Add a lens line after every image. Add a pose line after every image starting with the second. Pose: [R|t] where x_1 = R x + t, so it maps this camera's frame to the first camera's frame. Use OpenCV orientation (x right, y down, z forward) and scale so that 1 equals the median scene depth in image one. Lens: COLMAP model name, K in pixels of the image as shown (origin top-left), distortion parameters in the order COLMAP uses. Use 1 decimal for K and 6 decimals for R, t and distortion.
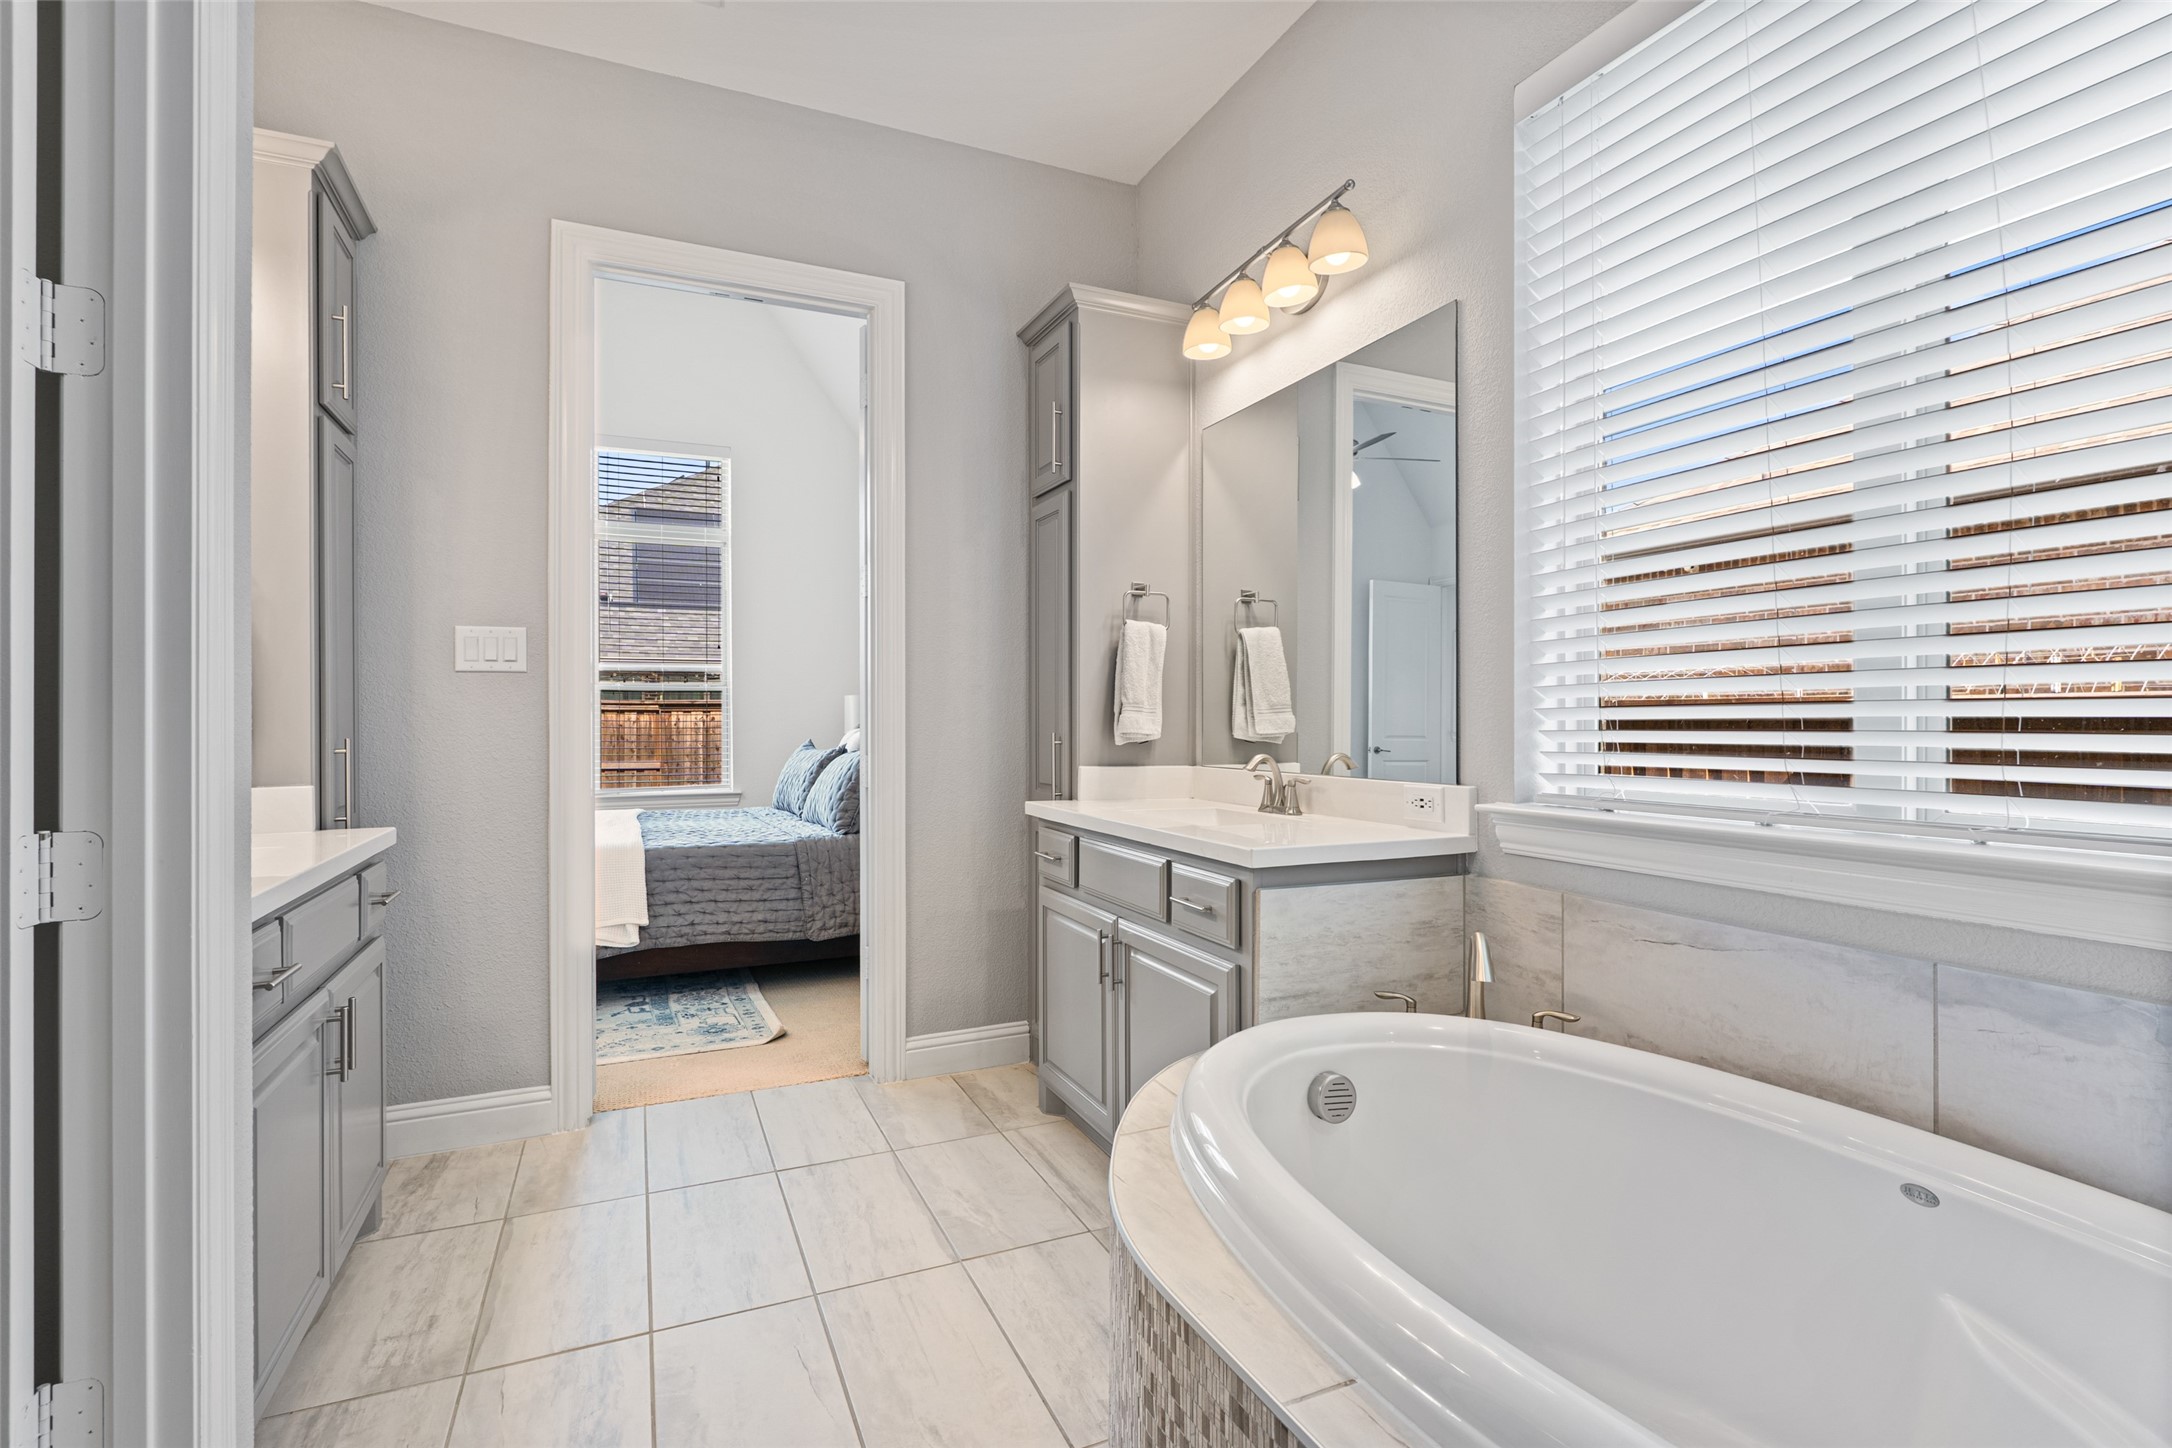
lens RADIAL K [[1009.1, 0, 1092.3], [0, 1009.1, 724.9], [0, 0, 1]] dist [-0.002707, -0.000132]
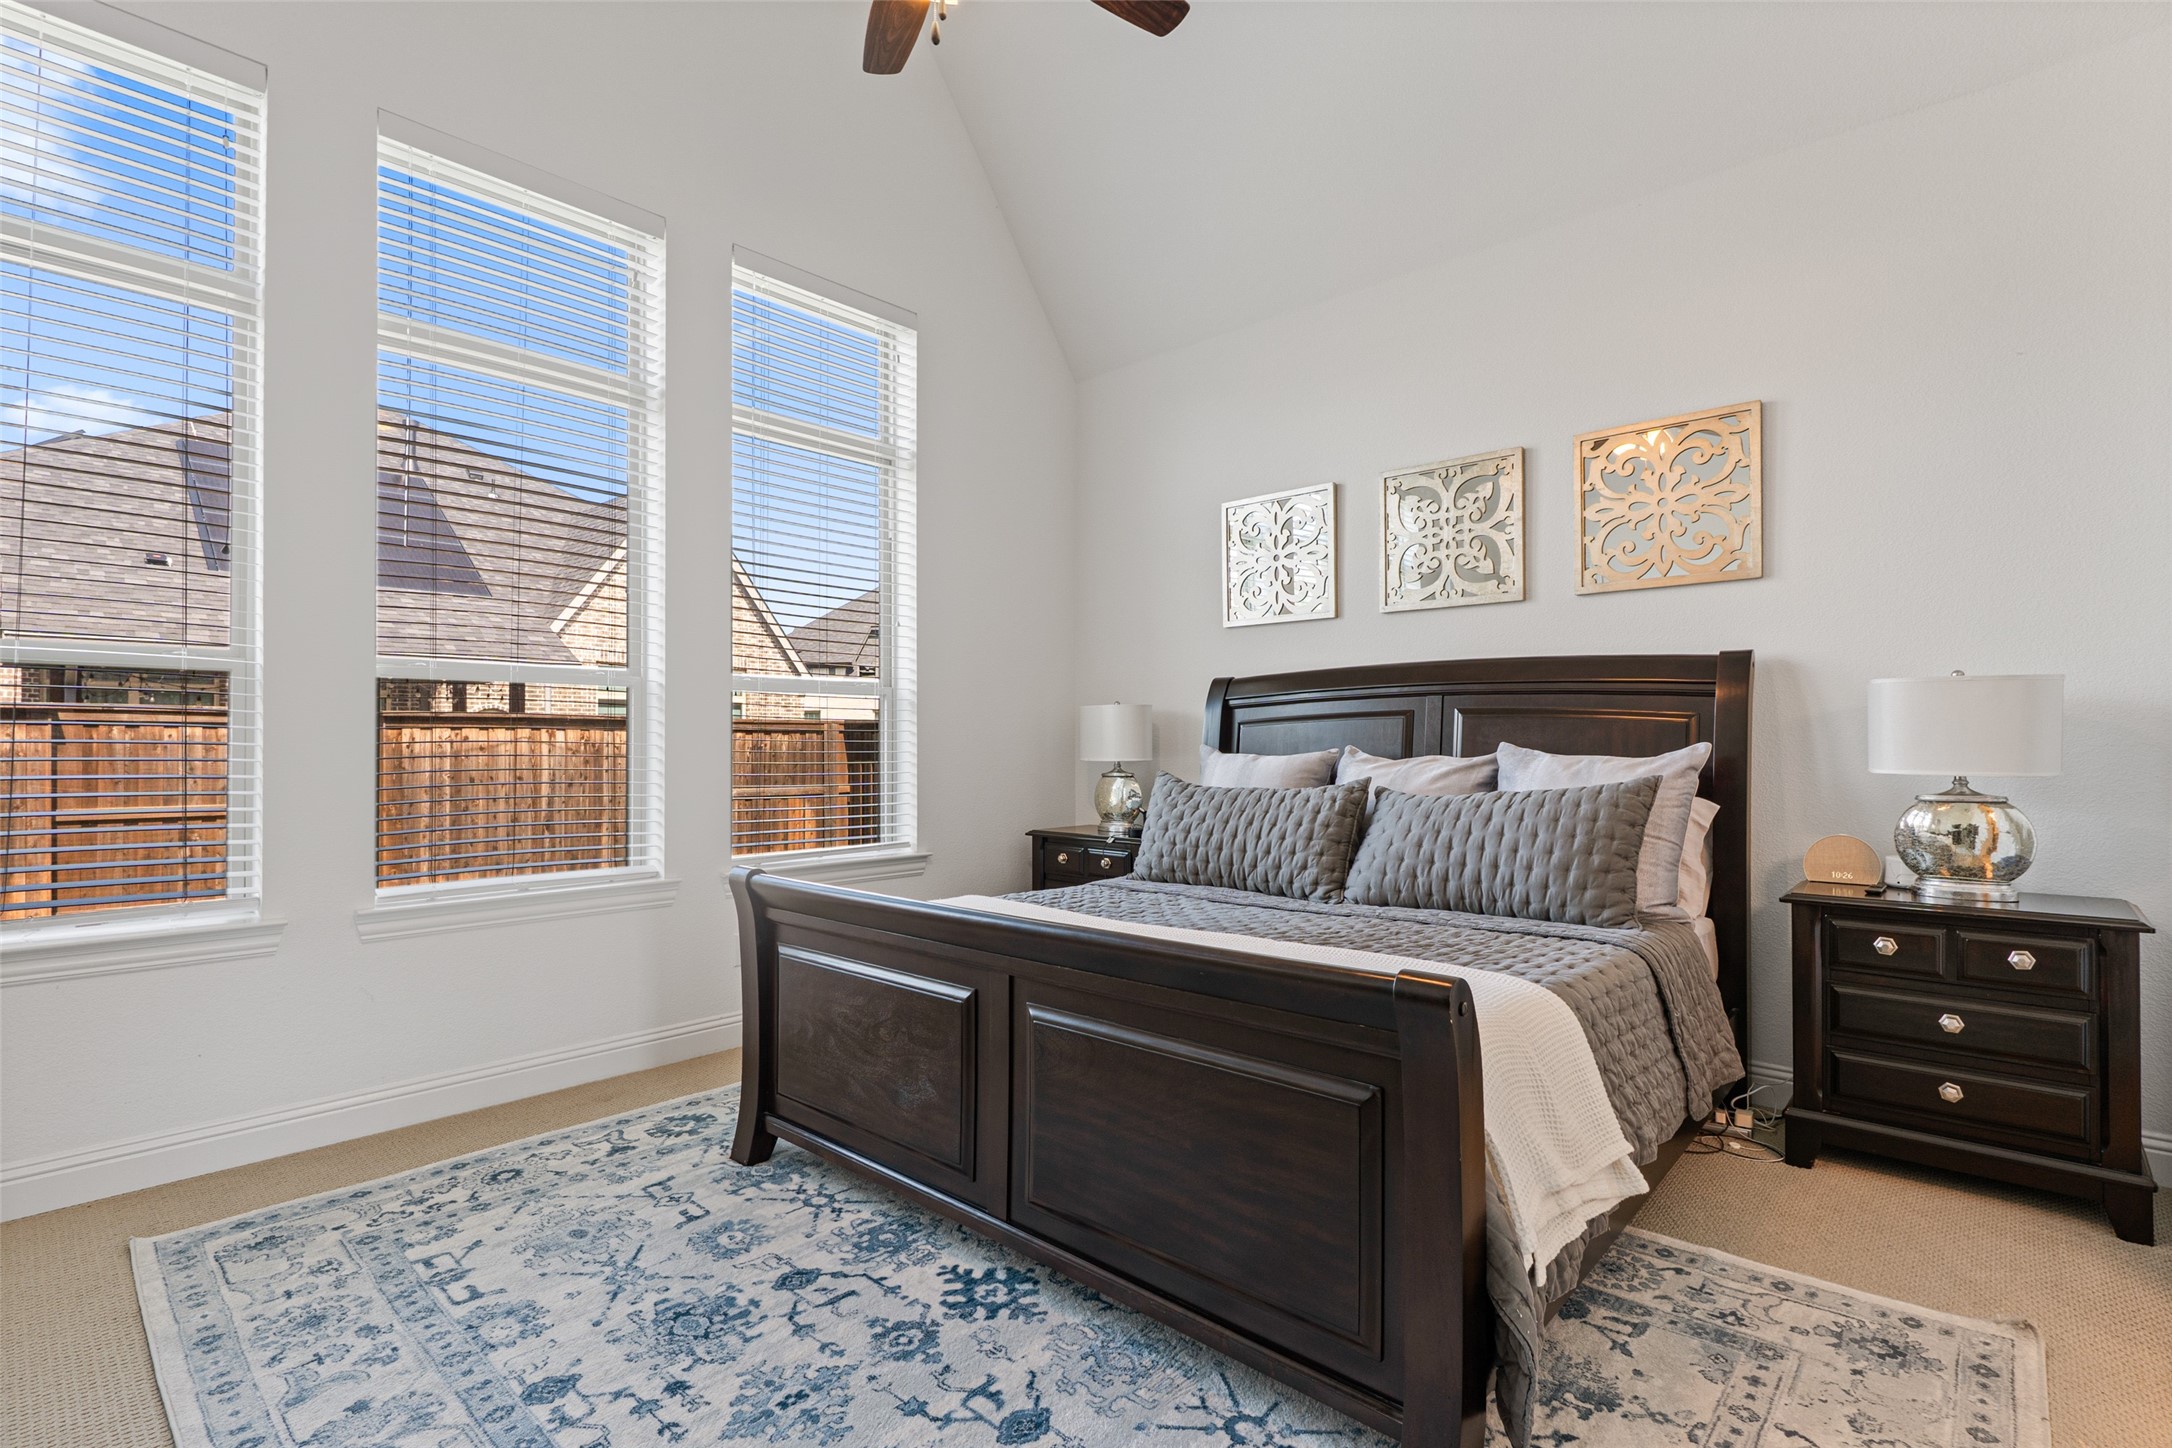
lens RADIAL K [[1008.1, 0, 1082.9], [0, 1008.1, 733.0], [0, 0, 1]] dist [-0.004675, -0.000336]
pose [[0.917874, 0.008981, 0.396771, -0.920355], [-0.003313, 0.999882, -0.014969, -0.001204], [-0.396859, 0.012425, 0.917796, 0.666203]]
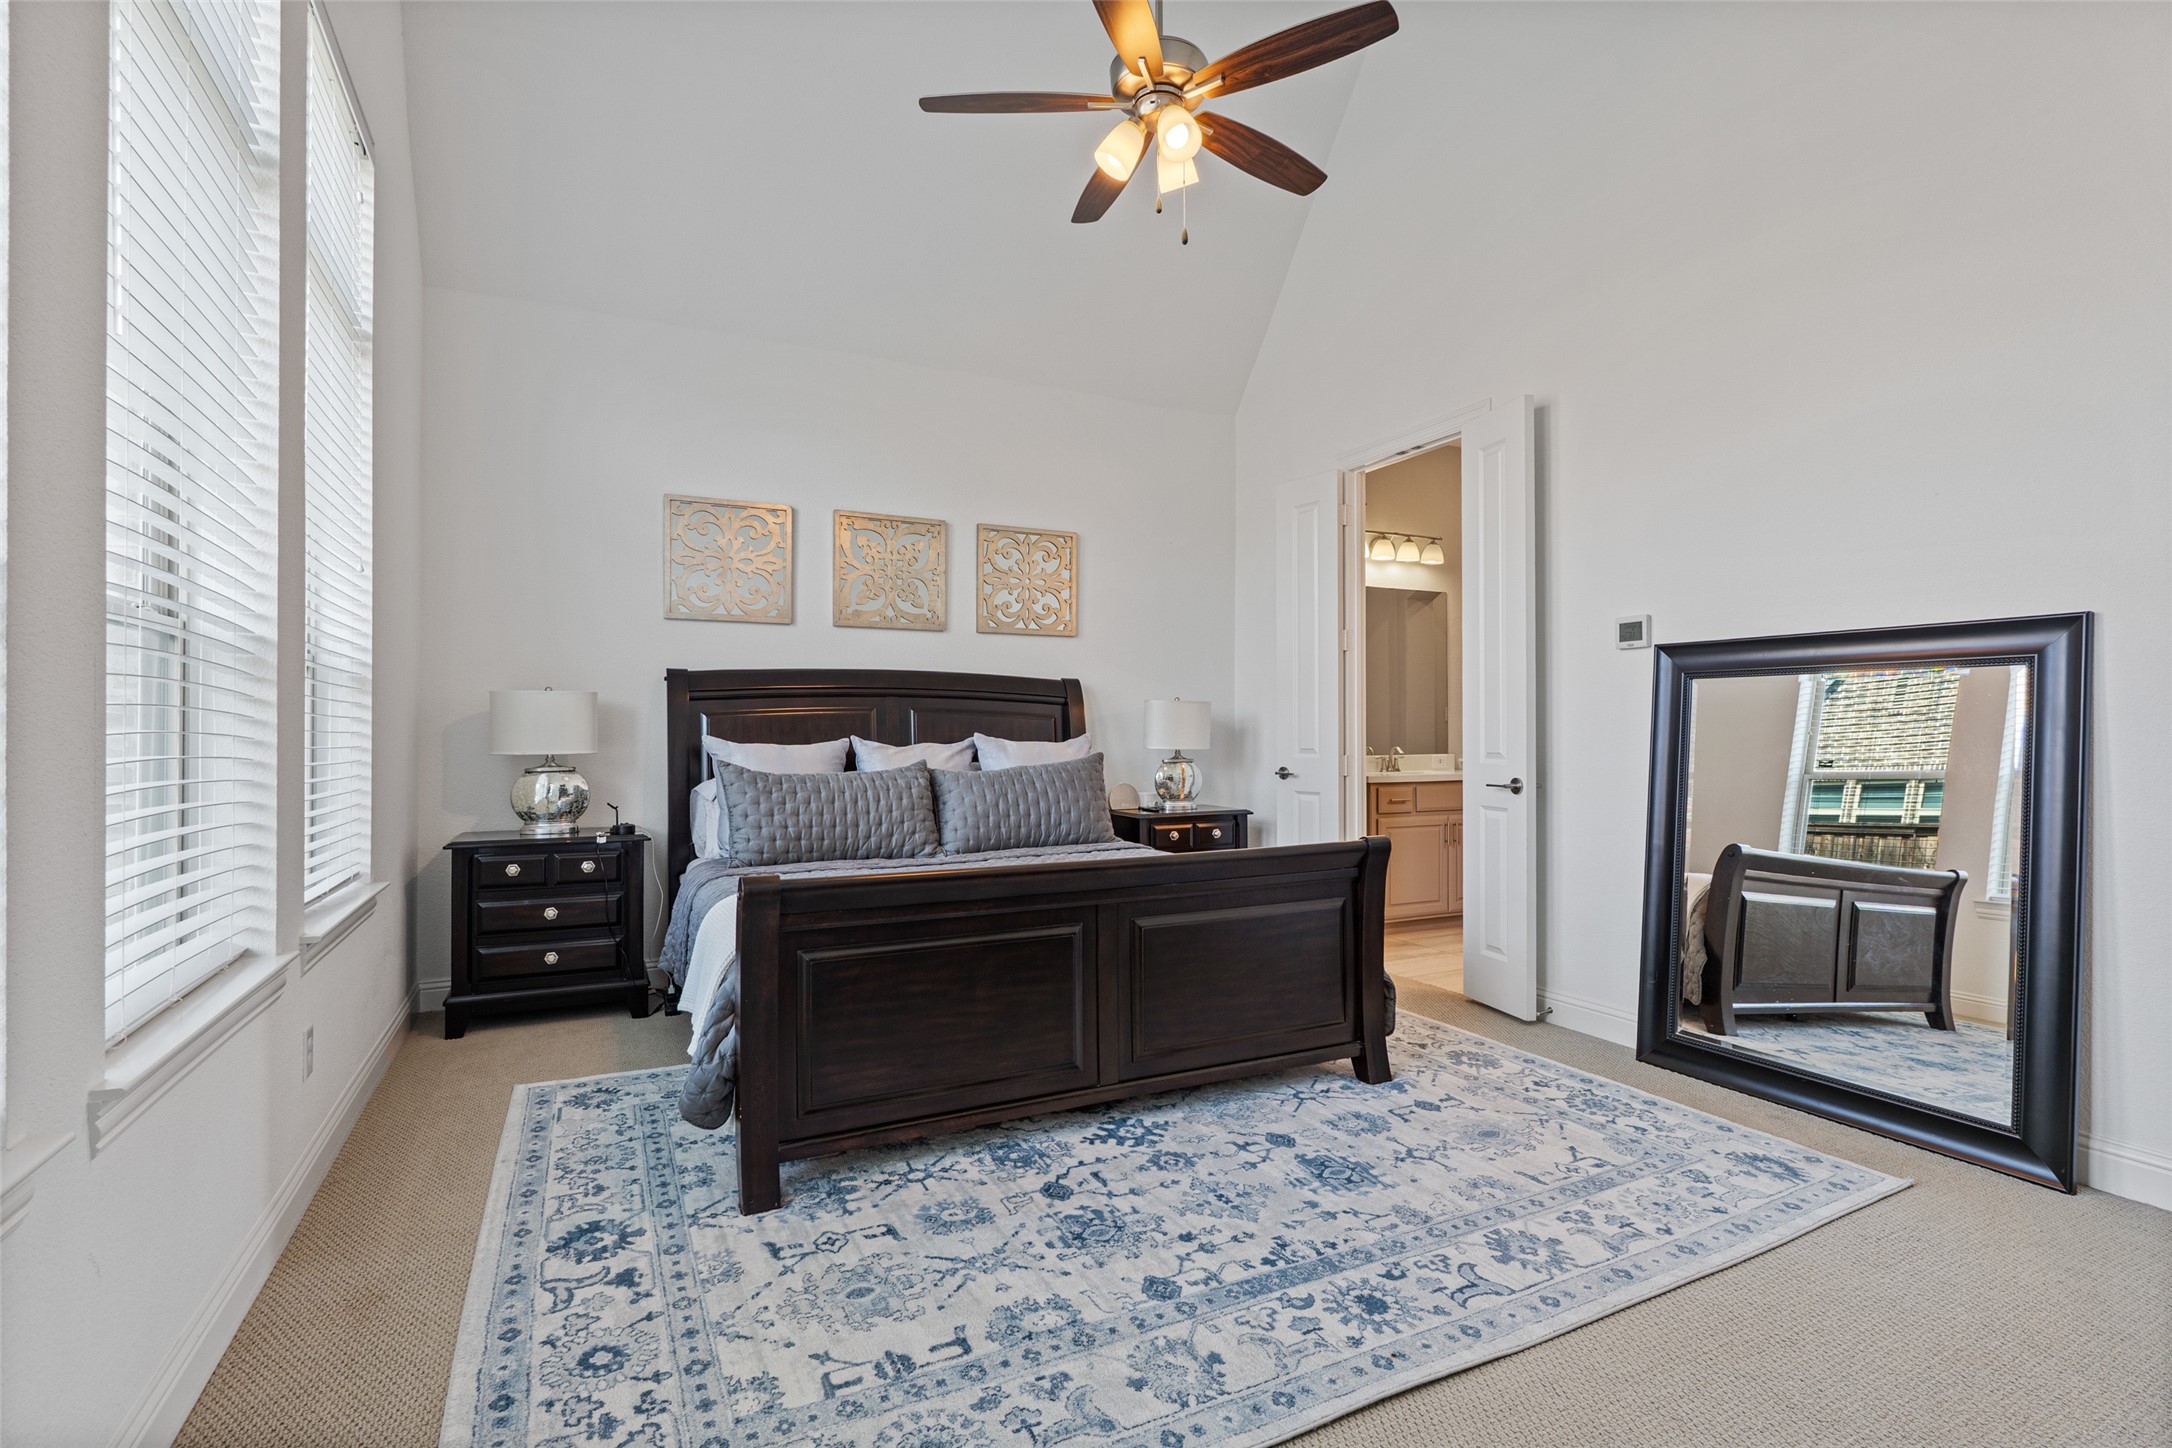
lens RADIAL K [[1008.1, 0, 1079.6], [0, 1008.1, 732.0], [0, 0, 1]] dist [-0.004675, -0.000336]
pose [[-0.037362, 0.006083, 0.999283, -1.488841], [0.002897, 0.999978, -0.005979, -0.000073], [-0.999298, 0.002671, -0.037379, 1.245182]]
